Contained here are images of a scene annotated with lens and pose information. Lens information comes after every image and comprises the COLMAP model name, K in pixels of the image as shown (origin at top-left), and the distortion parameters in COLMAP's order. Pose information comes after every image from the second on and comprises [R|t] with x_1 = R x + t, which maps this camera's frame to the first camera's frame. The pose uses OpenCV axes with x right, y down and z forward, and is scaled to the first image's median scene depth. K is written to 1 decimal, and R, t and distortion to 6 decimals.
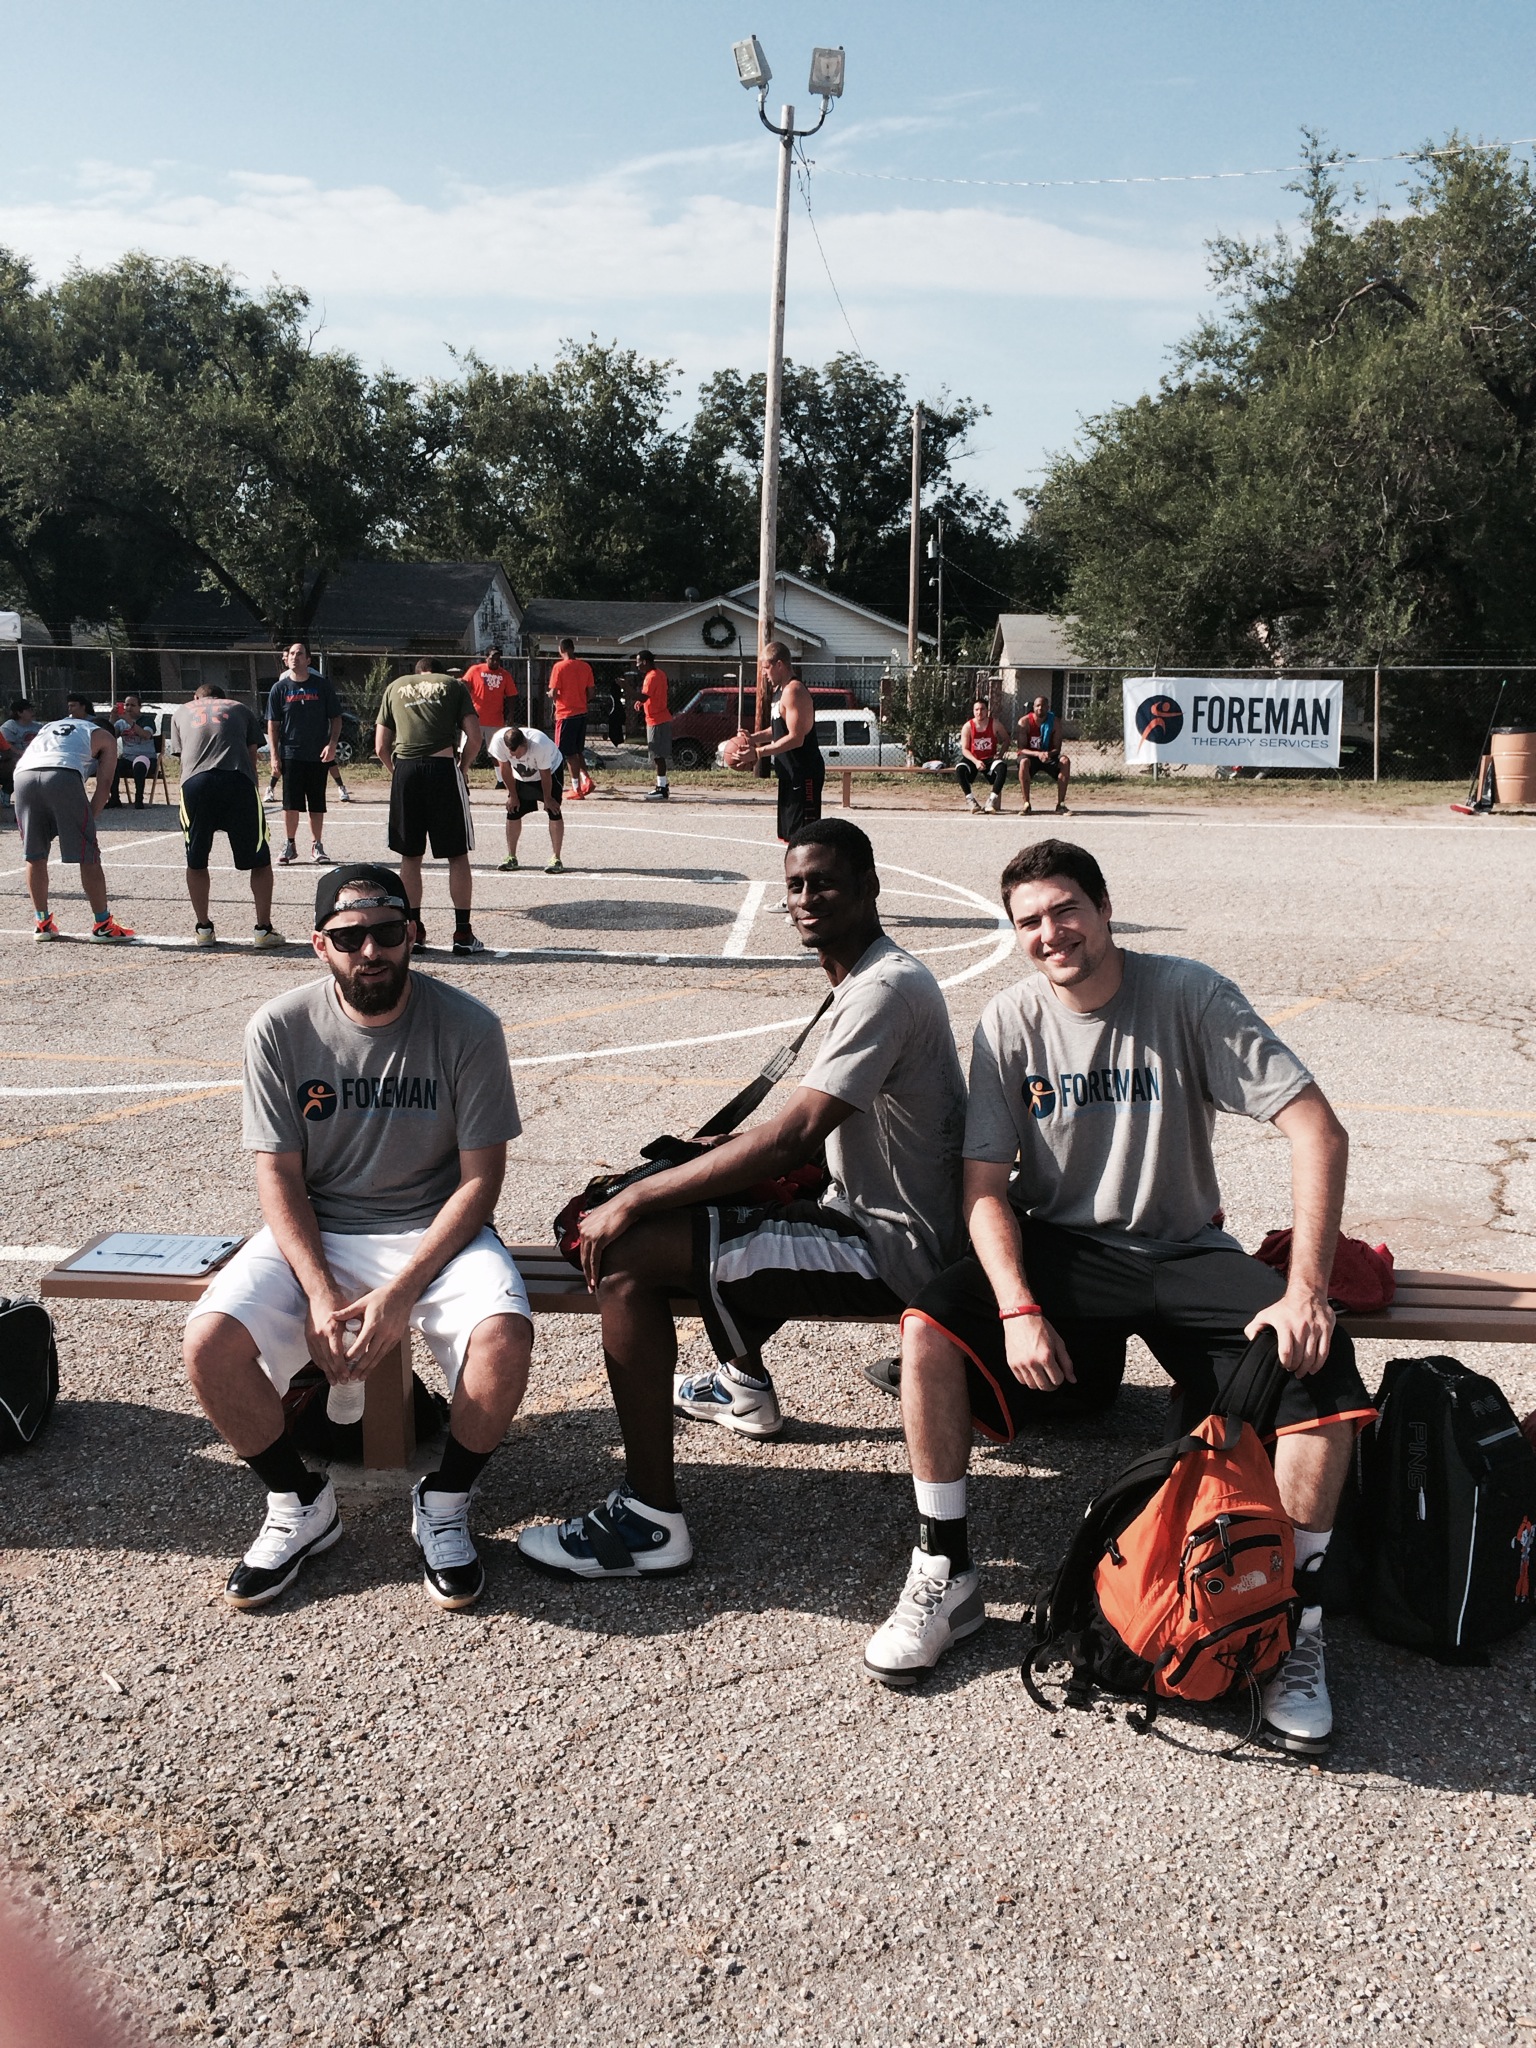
lens RADIAL K [[1819.6, 0, 770.2], [0, 1819.6, 1025.3], [0, 0, 1]] dist [0.078961, 0.002267]
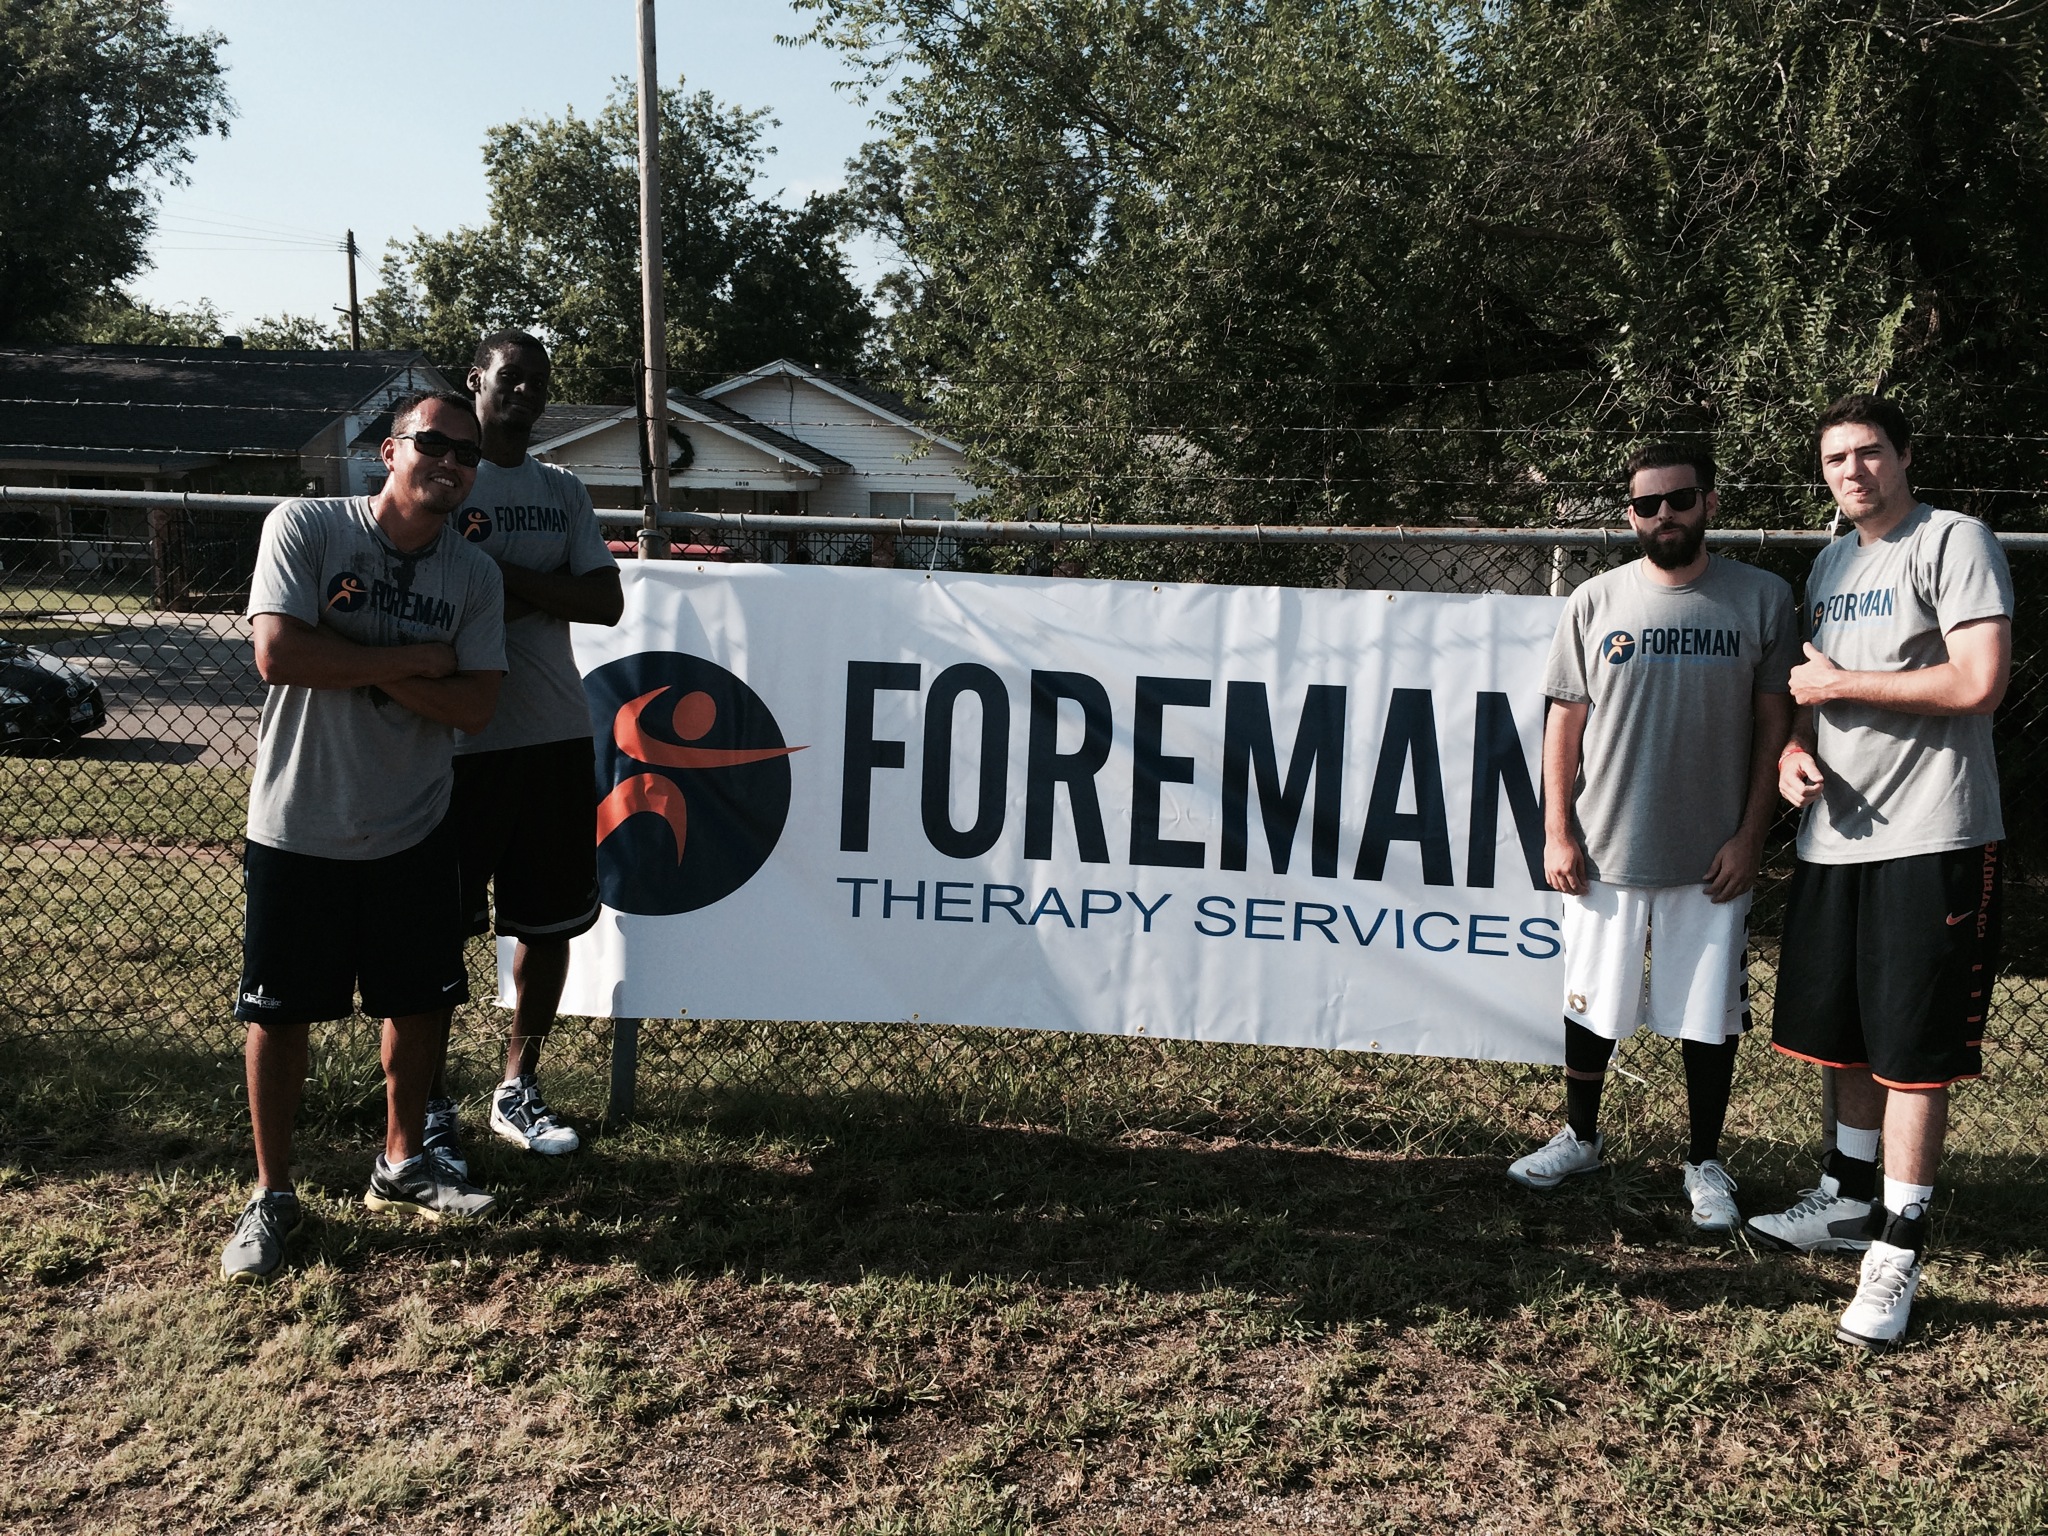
lens RADIAL K [[1819.6, 0, 1020.9], [0, 1819.6, 768.7], [0, 0, 1]] dist [0.078961, 0.002267]
pose [[0.999276, 0.017507, -0.033764, 0.255265], [-0.019305, 0.998372, -0.053677, -0.158756], [0.032769, 0.054290, 0.997987, 0.813222]]
